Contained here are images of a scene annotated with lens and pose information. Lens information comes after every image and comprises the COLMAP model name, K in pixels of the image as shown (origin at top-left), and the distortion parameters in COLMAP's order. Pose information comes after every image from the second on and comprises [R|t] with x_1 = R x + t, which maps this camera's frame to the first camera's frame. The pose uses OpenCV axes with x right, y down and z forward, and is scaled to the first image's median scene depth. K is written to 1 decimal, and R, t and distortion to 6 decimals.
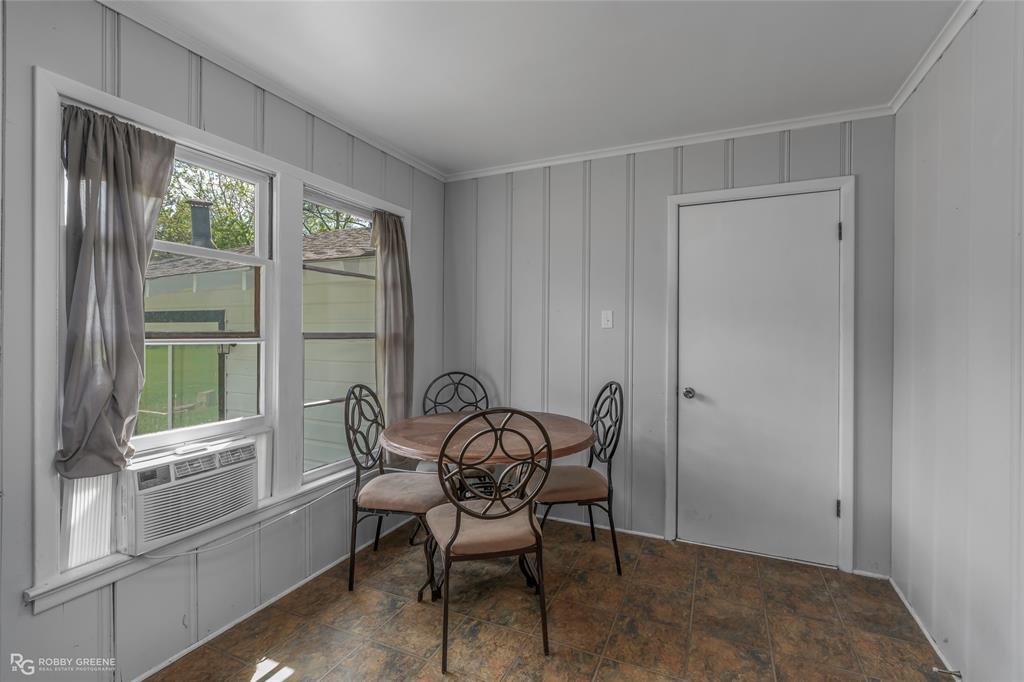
lens RADIAL K [[462.3, 0, 512.2], [0, 462.3, 334.0], [0, 0, 1]] dist [-0.013771, 0.002805]
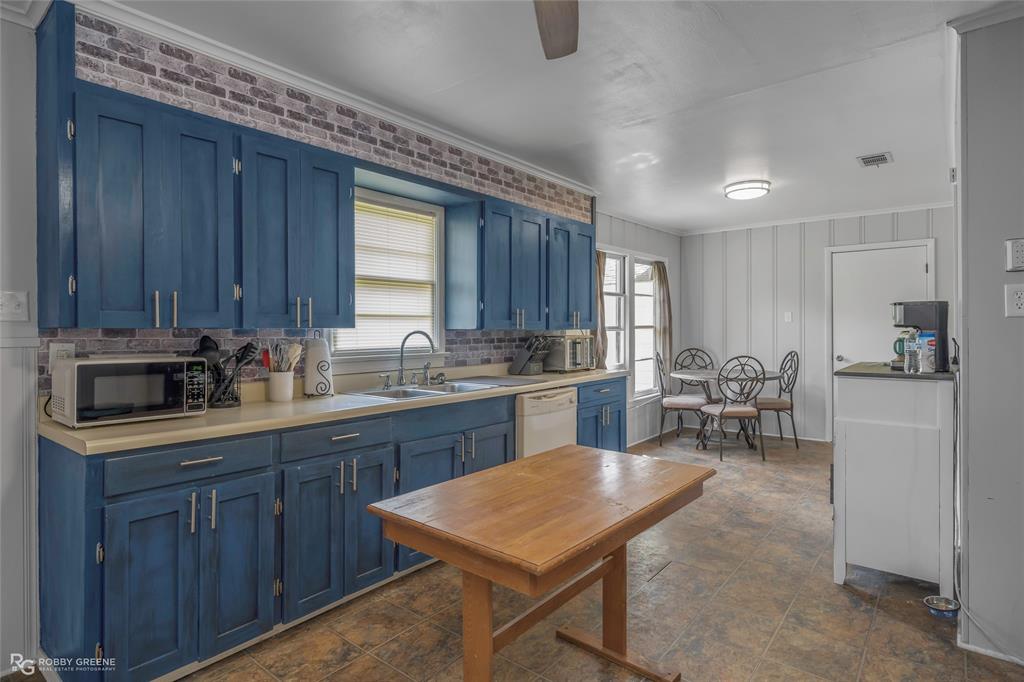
lens RADIAL K [[560.0, 0, 505.8], [0, 560.0, 330.7], [0, 0, 1]] dist [-0.005831, -0.001380]
pose [[0.968902, -0.010593, -0.247218, -0.329756], [0.011743, 0.999926, 0.003177, 0.000240], [0.247166, -0.005982, 0.968955, -1.407927]]
